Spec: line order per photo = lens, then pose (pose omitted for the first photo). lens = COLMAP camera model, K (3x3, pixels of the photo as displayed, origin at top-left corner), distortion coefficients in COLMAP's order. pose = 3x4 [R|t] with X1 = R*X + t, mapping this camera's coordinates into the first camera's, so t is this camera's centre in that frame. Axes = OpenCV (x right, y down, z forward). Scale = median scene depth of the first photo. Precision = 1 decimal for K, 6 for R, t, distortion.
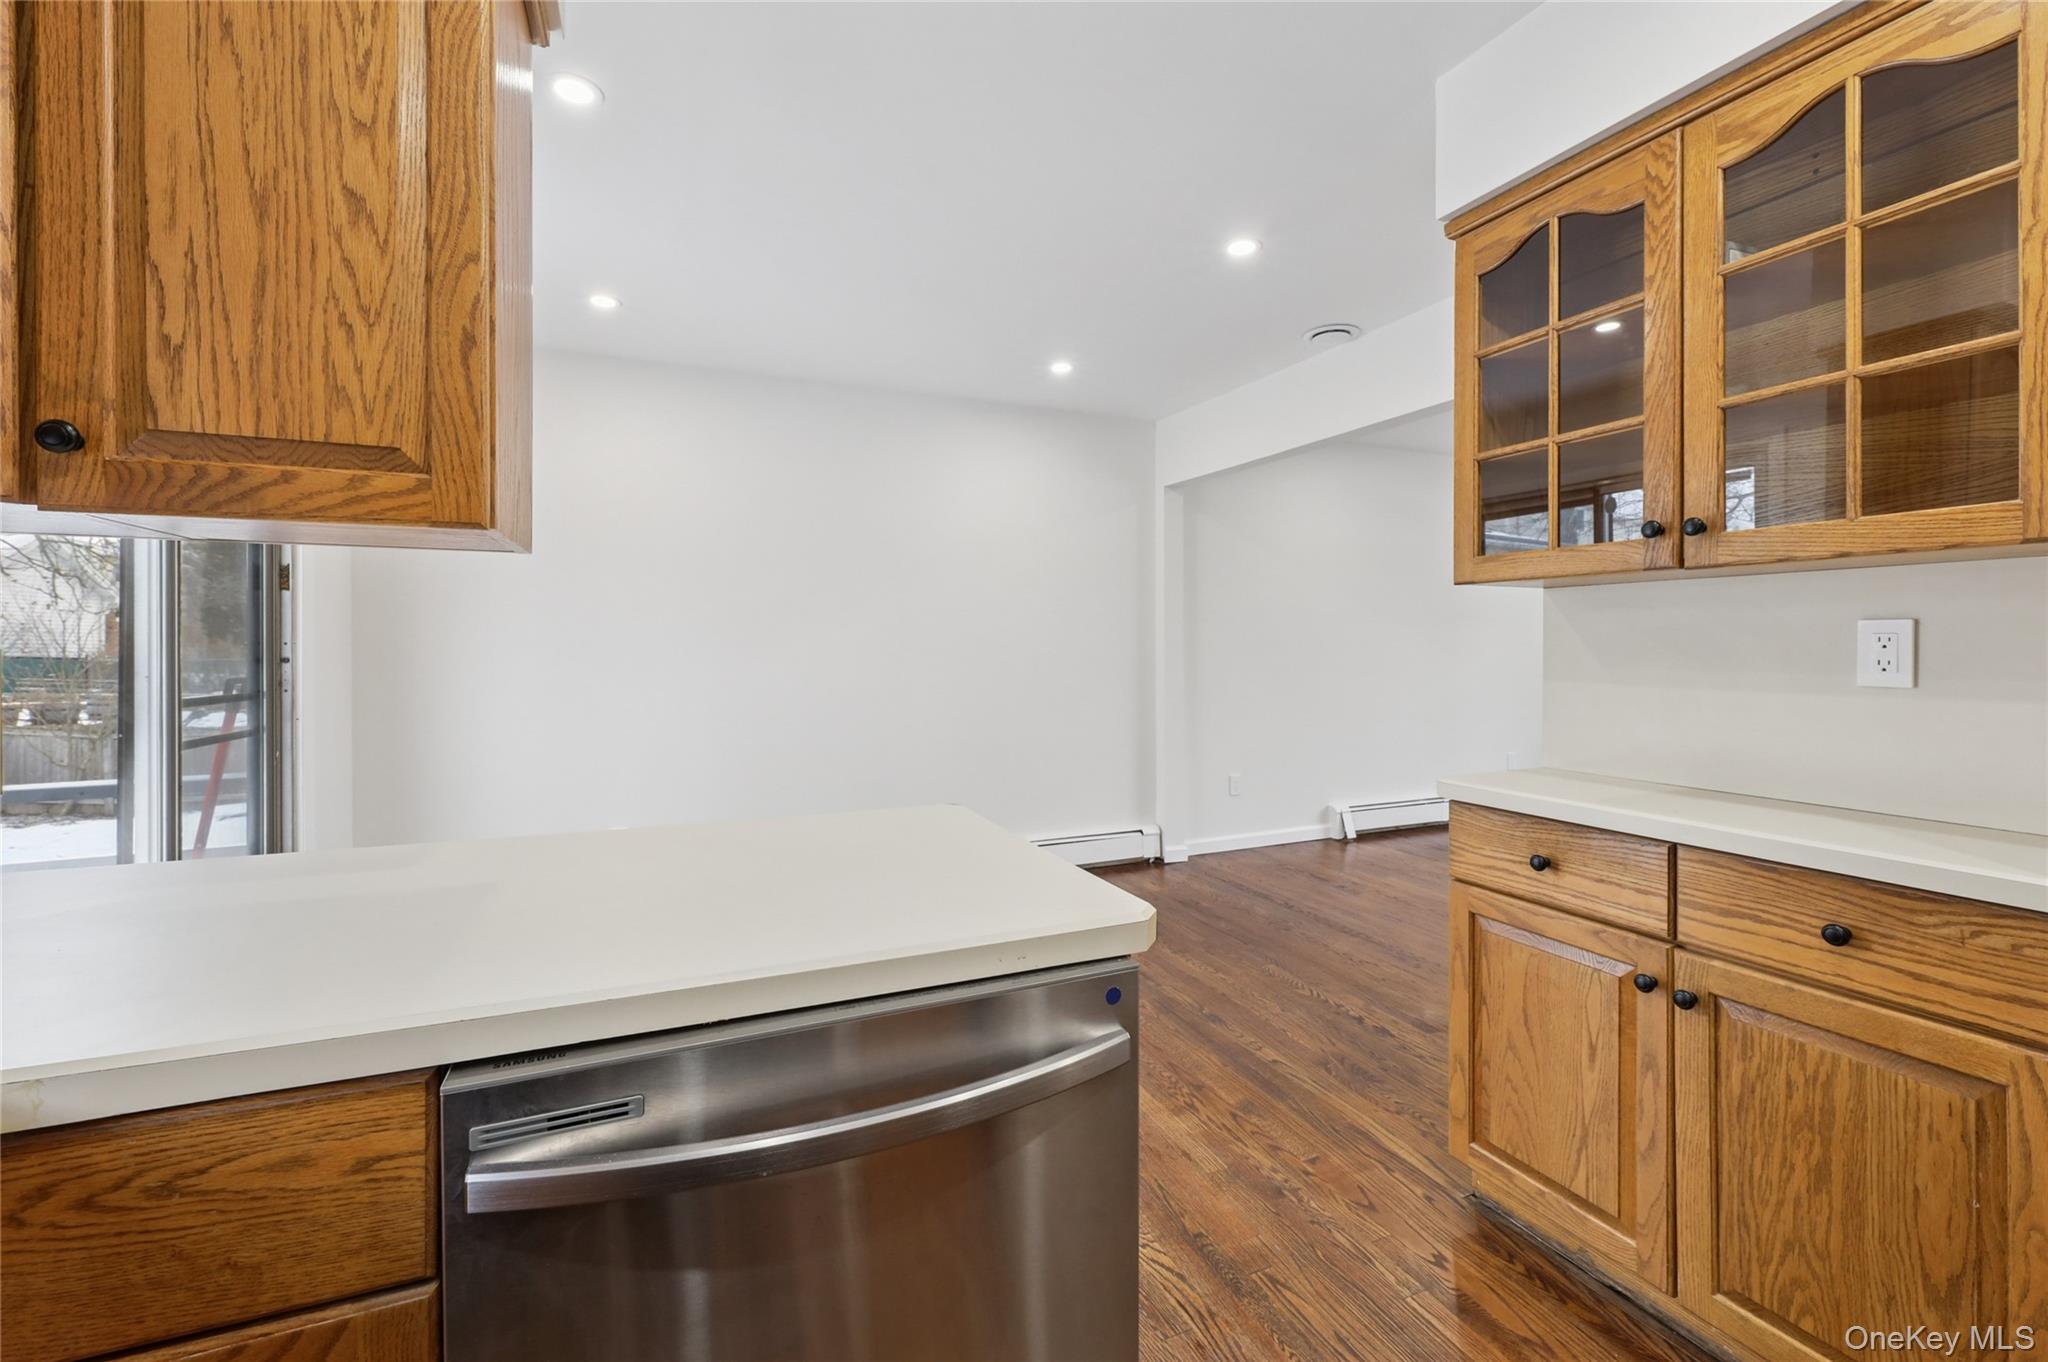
lens RADIAL K [[836.3, 0, 1014.9], [0, 836.3, 663.4], [0, 0, 1]] dist [0.000727, -0.000005]
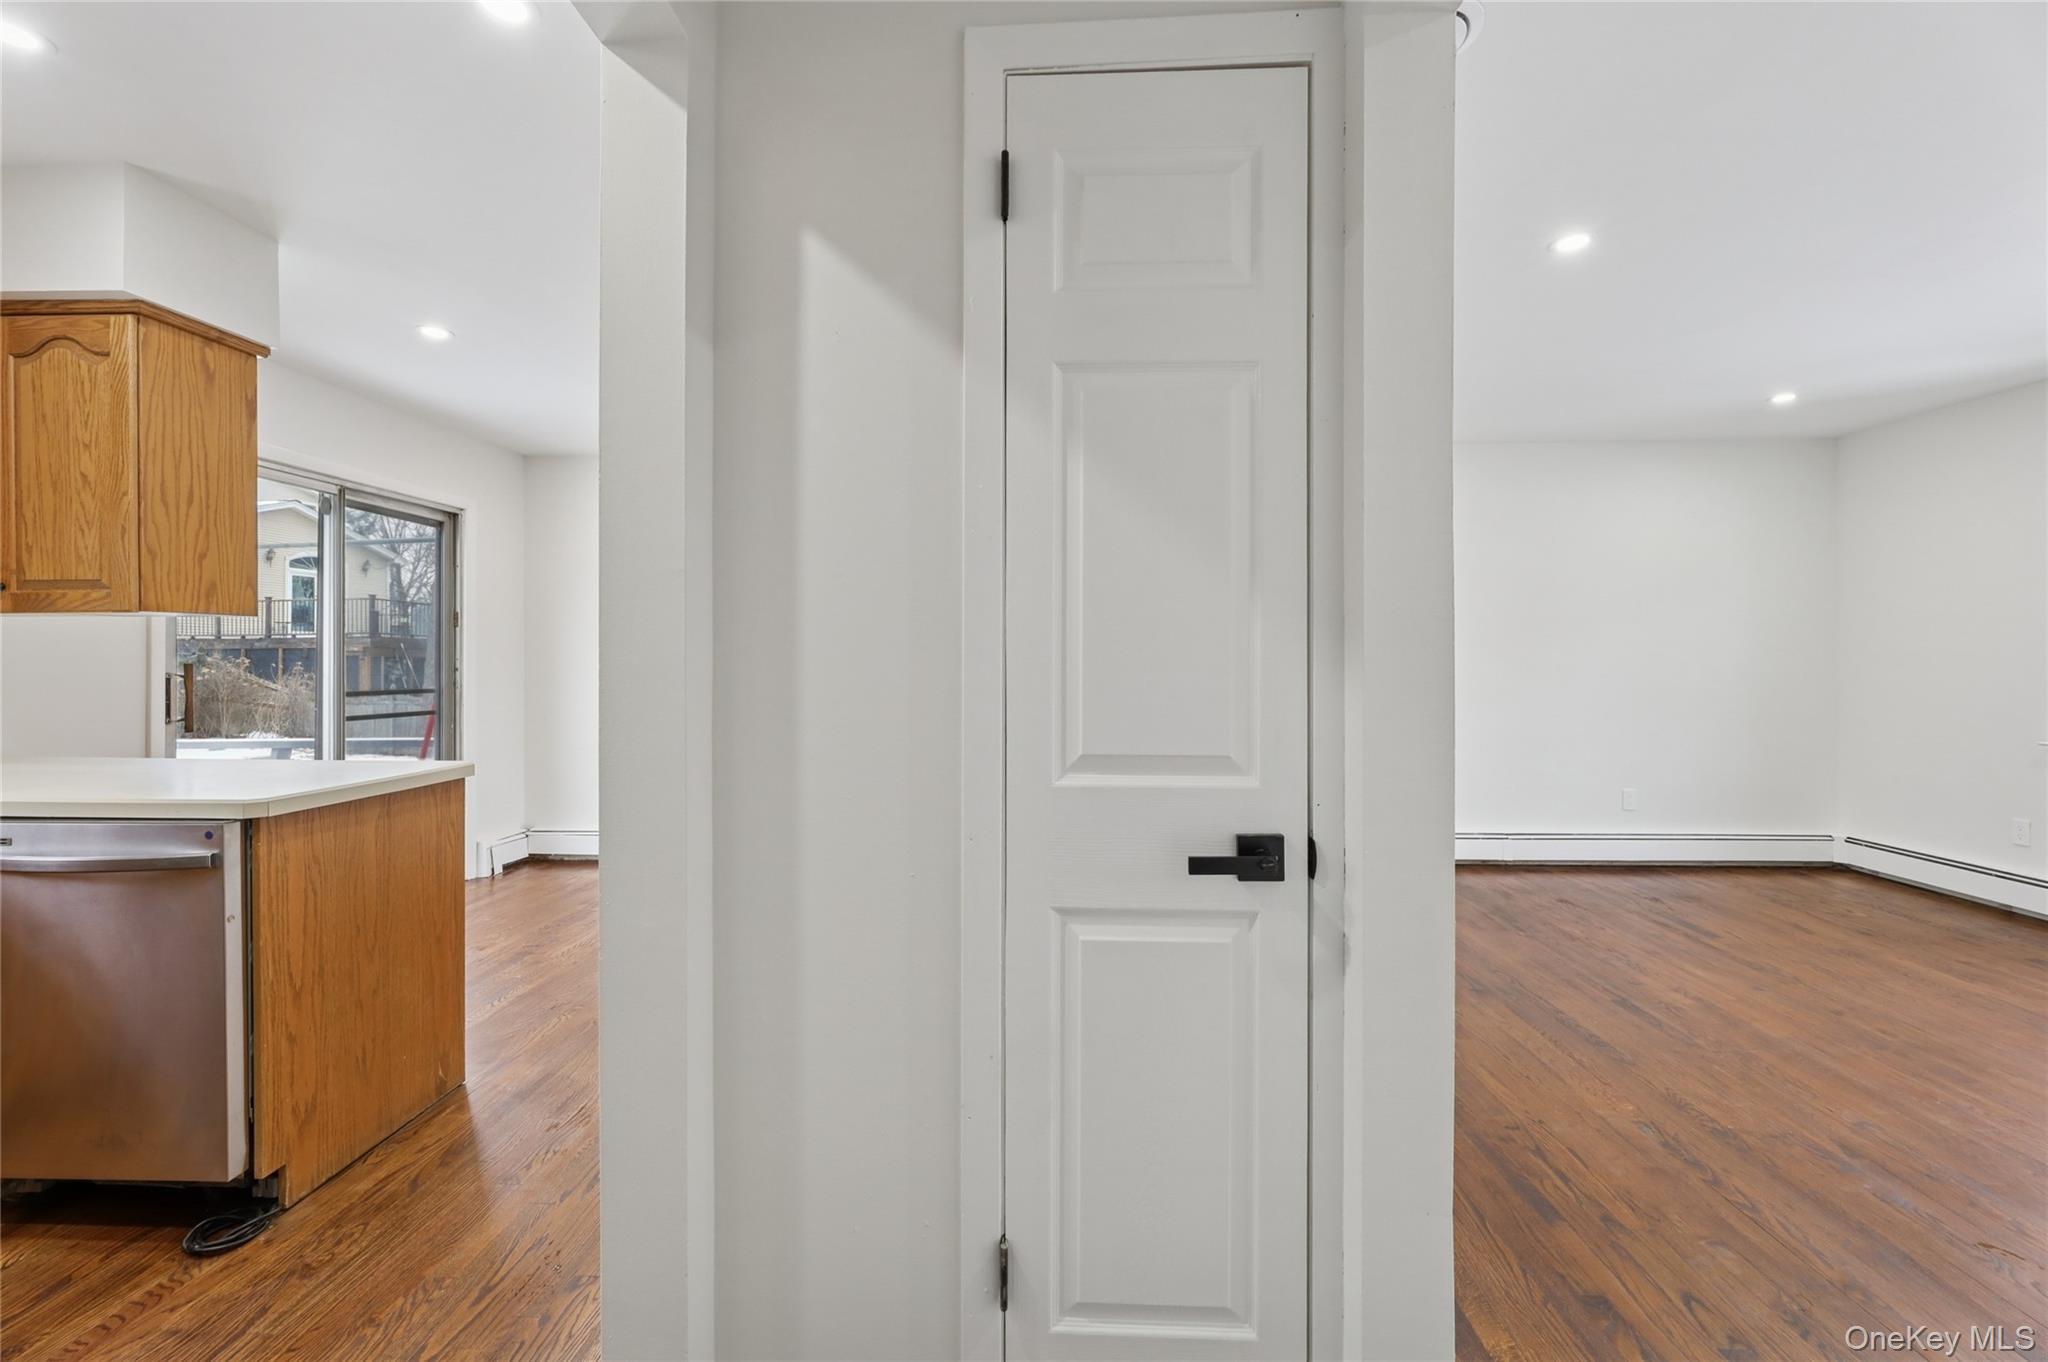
lens RADIAL K [[836.3, 0, 1021.1], [0, 836.3, 660.9], [0, 0, 1]] dist [0.000727, -0.000005]
pose [[0.907872, -0.002672, -0.419239, 2.721830], [-0.003174, 0.999907, -0.013246, -0.009979], [0.419236, 0.013357, 0.907779, -0.035278]]
